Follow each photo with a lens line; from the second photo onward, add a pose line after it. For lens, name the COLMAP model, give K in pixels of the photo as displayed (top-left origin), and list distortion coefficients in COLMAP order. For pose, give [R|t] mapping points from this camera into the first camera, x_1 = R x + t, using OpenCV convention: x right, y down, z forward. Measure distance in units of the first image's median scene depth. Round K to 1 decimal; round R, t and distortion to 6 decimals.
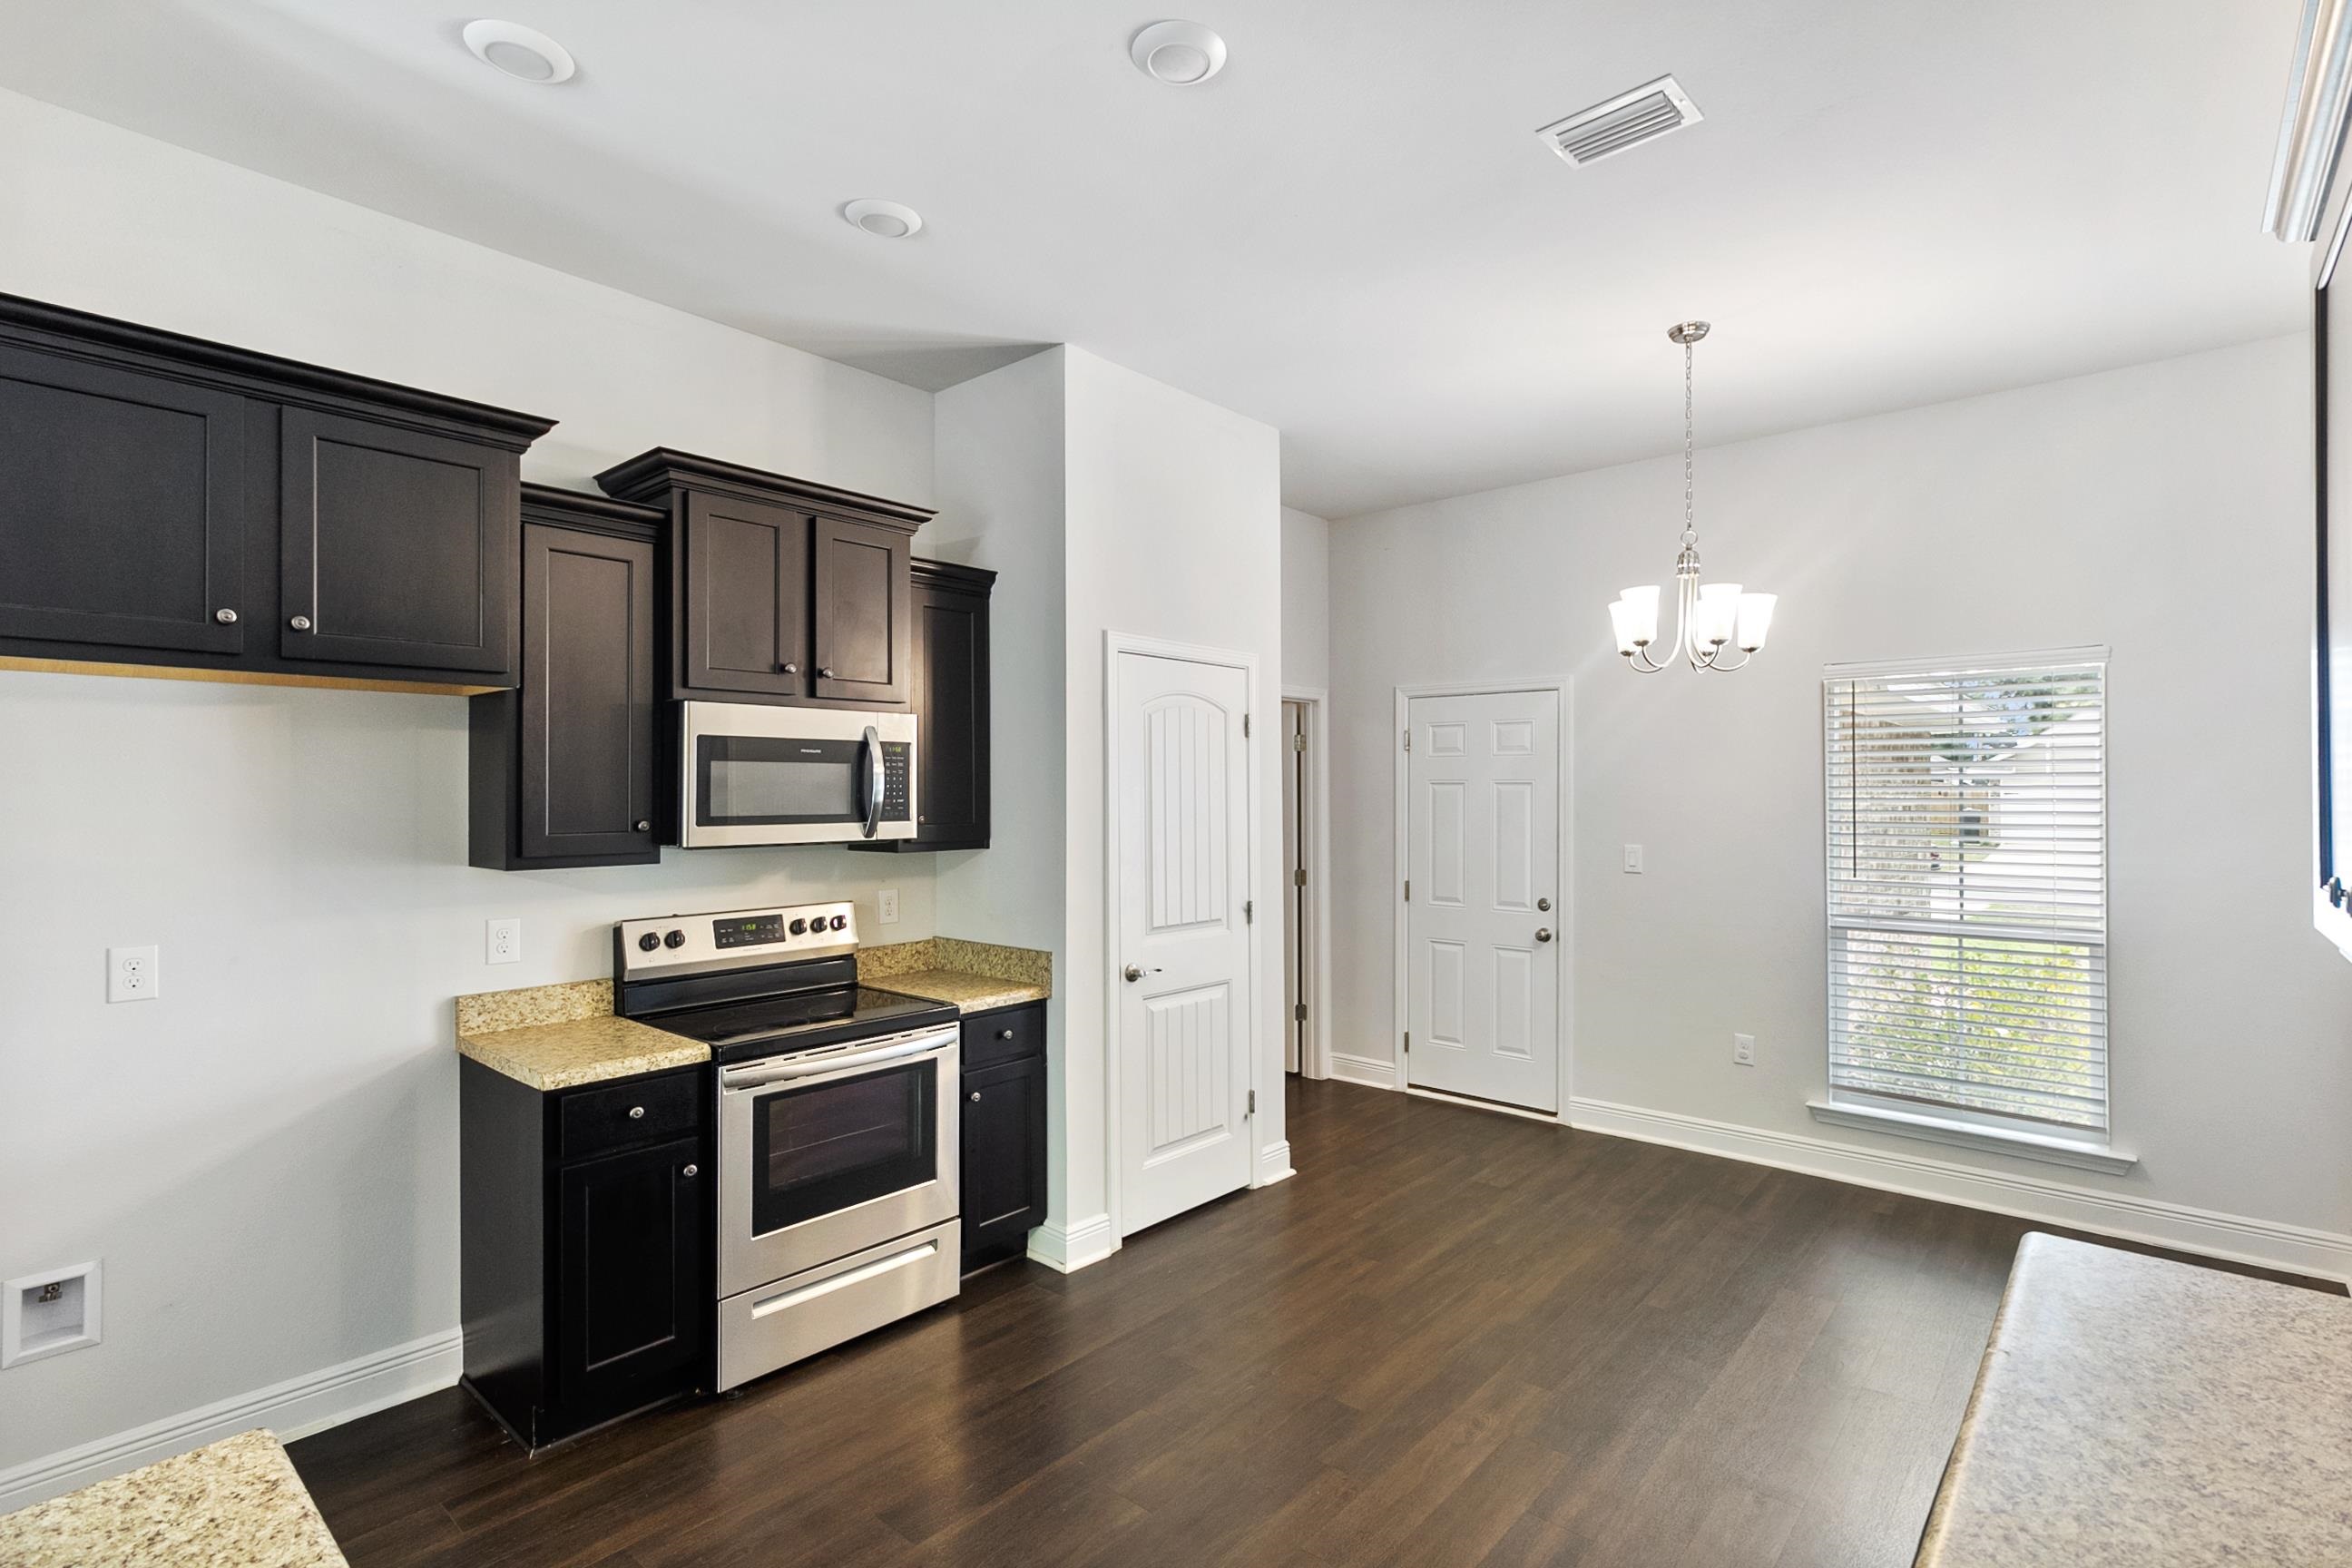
lens RADIAL K [[1117.5, 0, 1198.9], [0, 1117.5, 786.0], [0, 0, 1]] dist [0.003402, 0.000332]
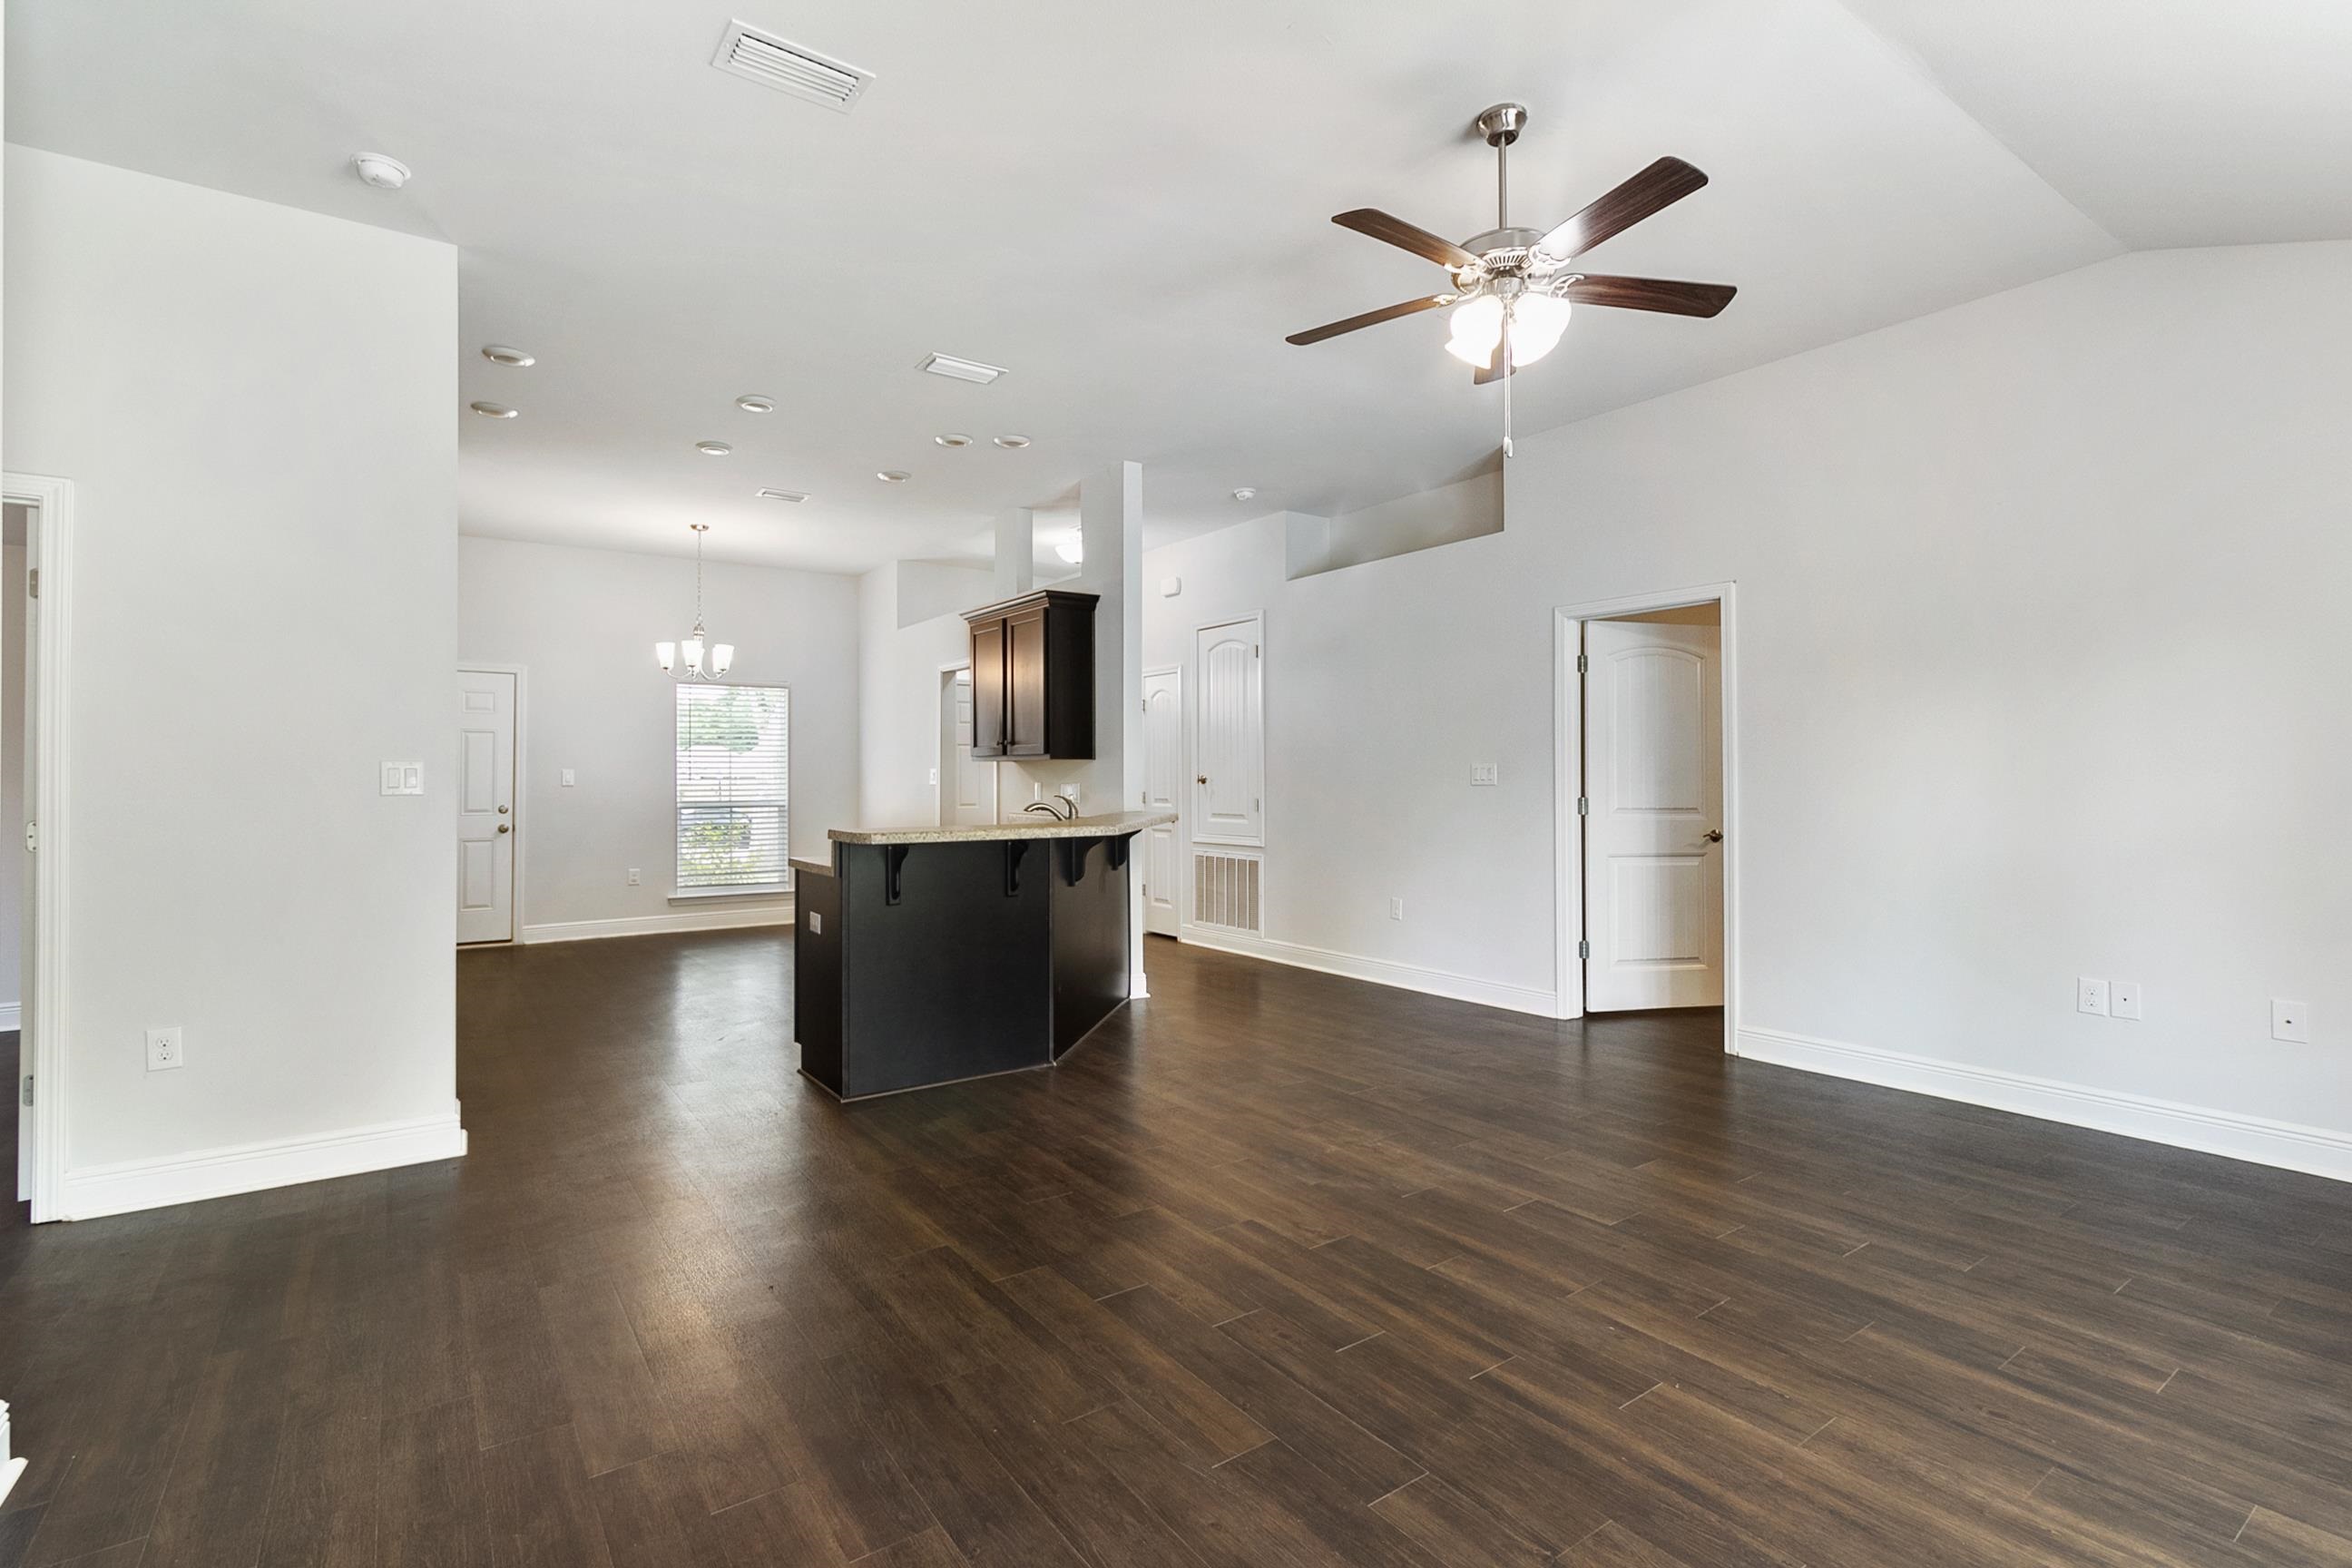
lens RADIAL K [[1090.3, 0, 1192.3], [0, 1090.3, 766.3], [0, 0, 1]] dist [0.001123, 0.000250]
pose [[0.233610, 0.012739, 0.972247, -1.439508], [-0.000940, 0.999917, -0.012875, 0.096059], [-0.972330, 0.002094, 0.233603, -0.460534]]
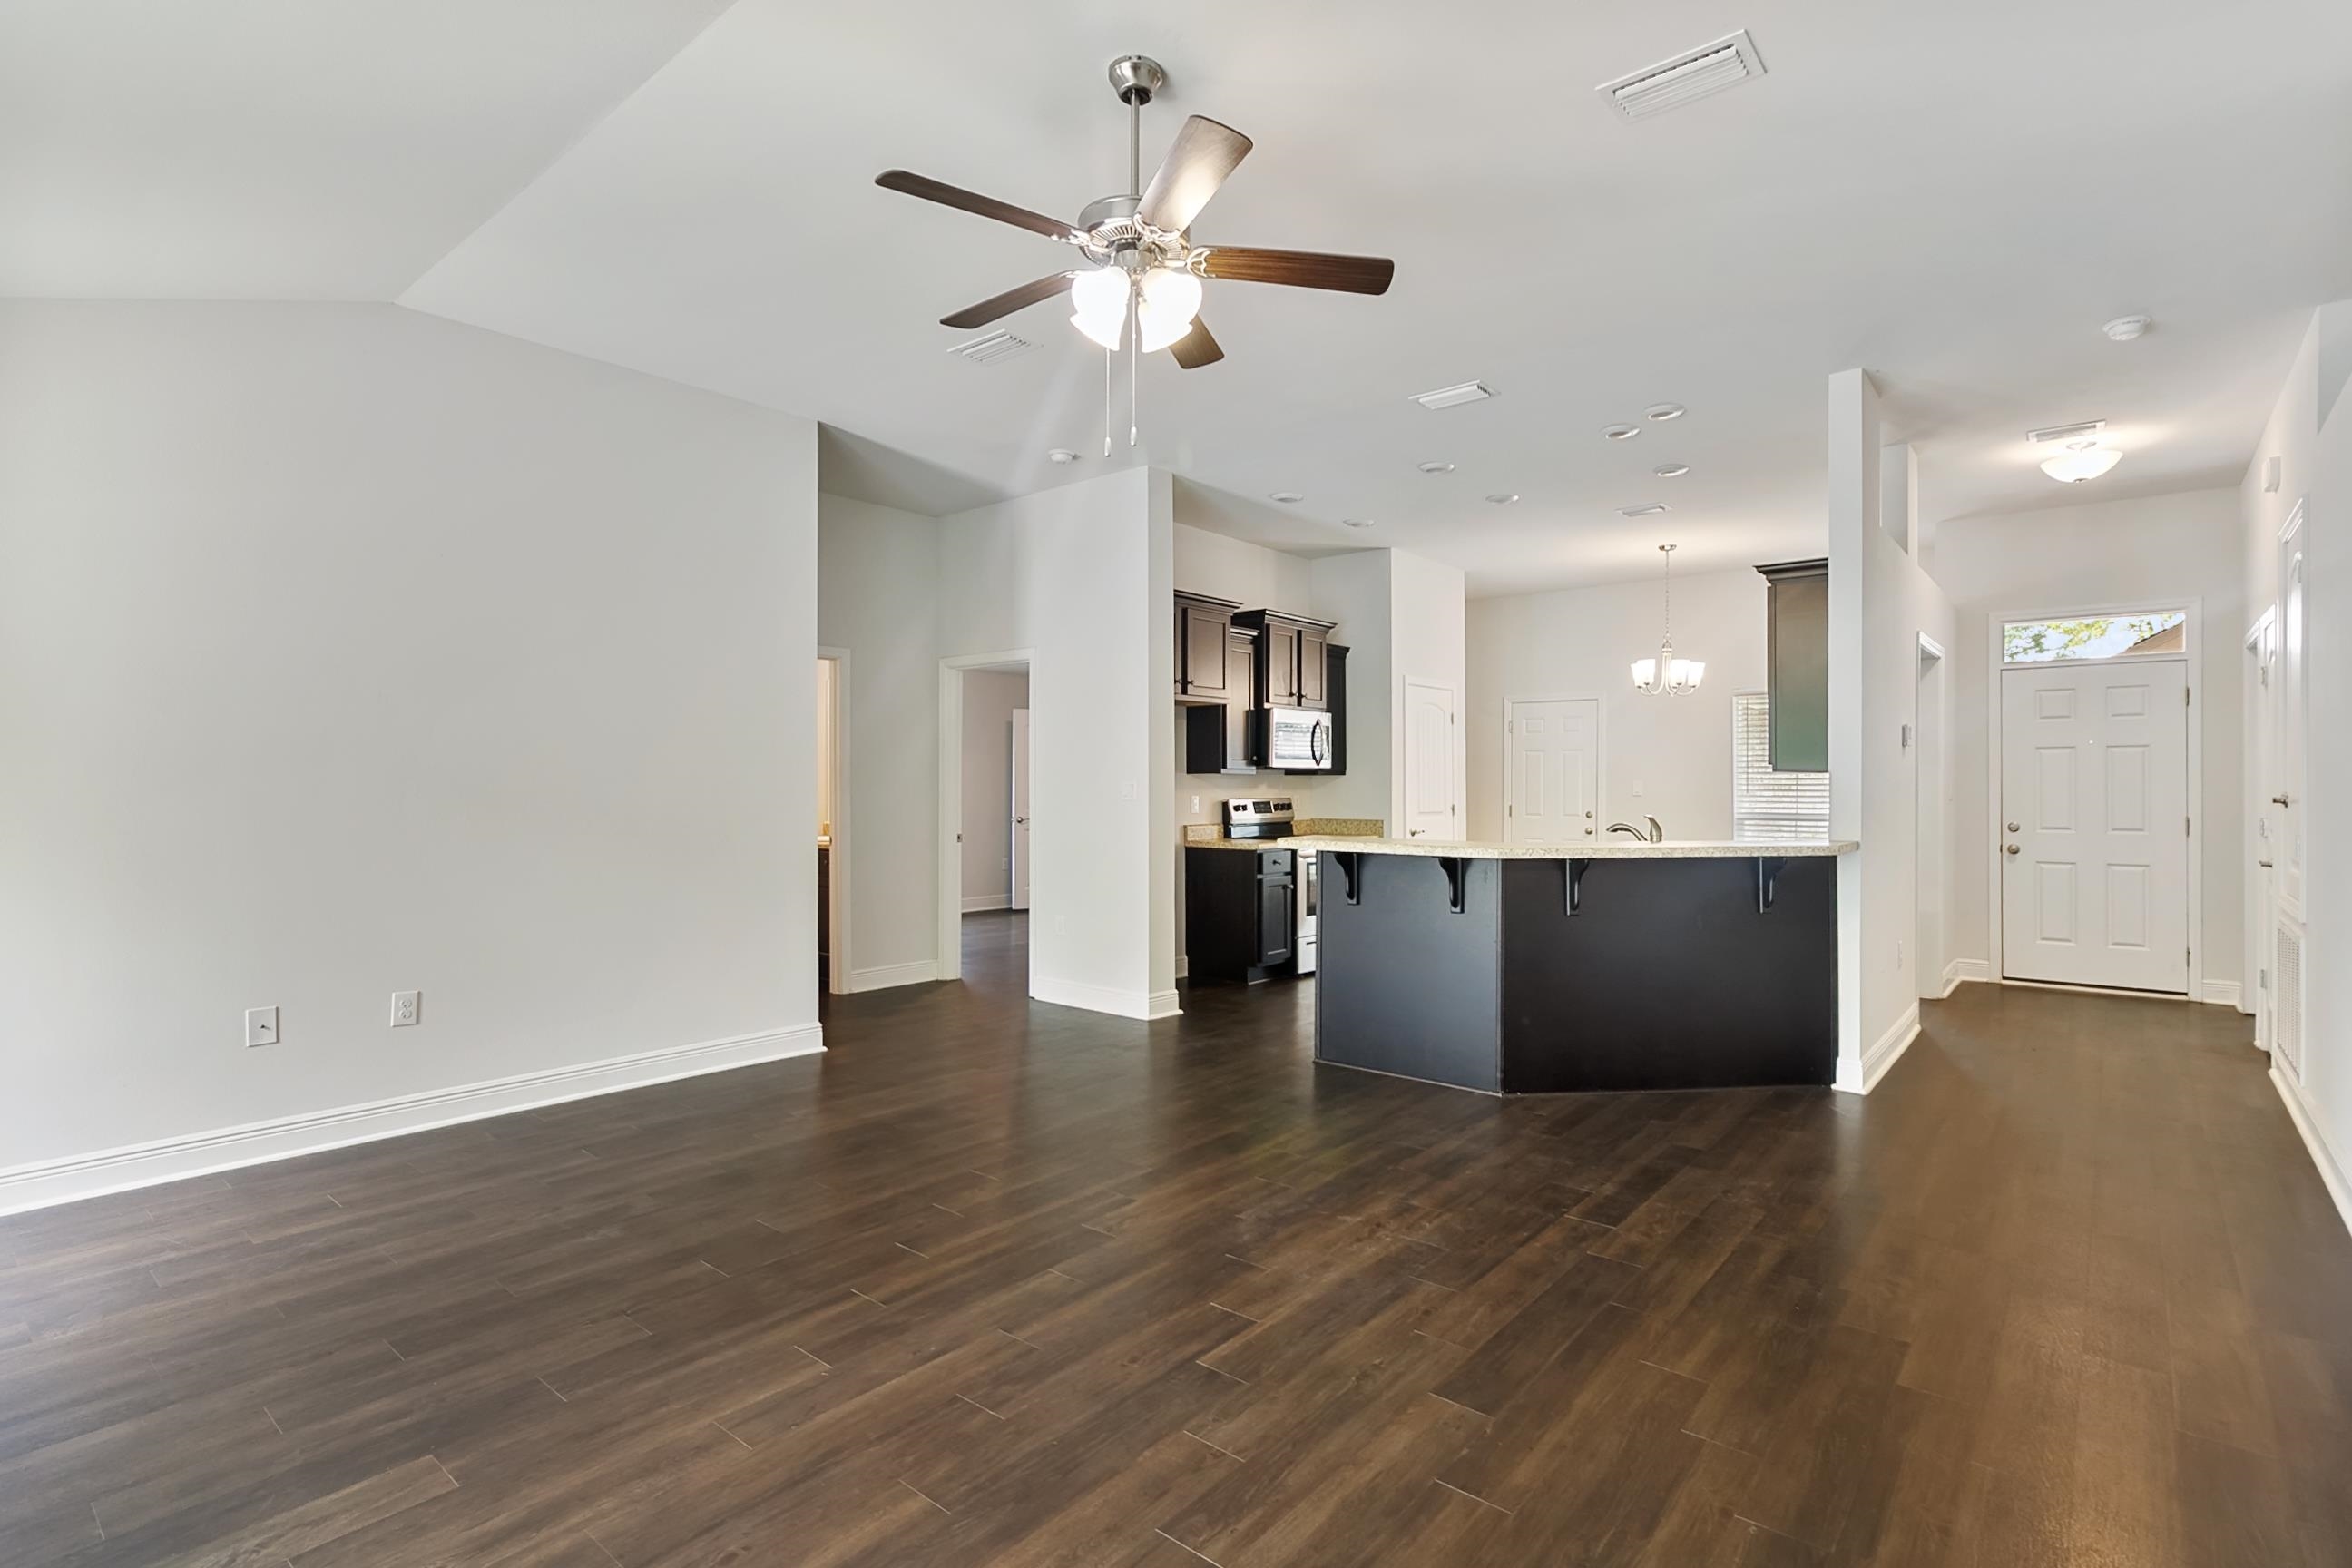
lens RADIAL K [[1104.5, 0, 1213.9], [0, 1104.5, 787.4], [0, 0, 1]] dist [0.016017, 0.000176]
pose [[0.999617, -0.000552, 0.027666, -0.559434], [0.000409, 0.999986, 0.005189, 0.076226], [-0.027668, -0.005175, 0.999604, -1.259777]]
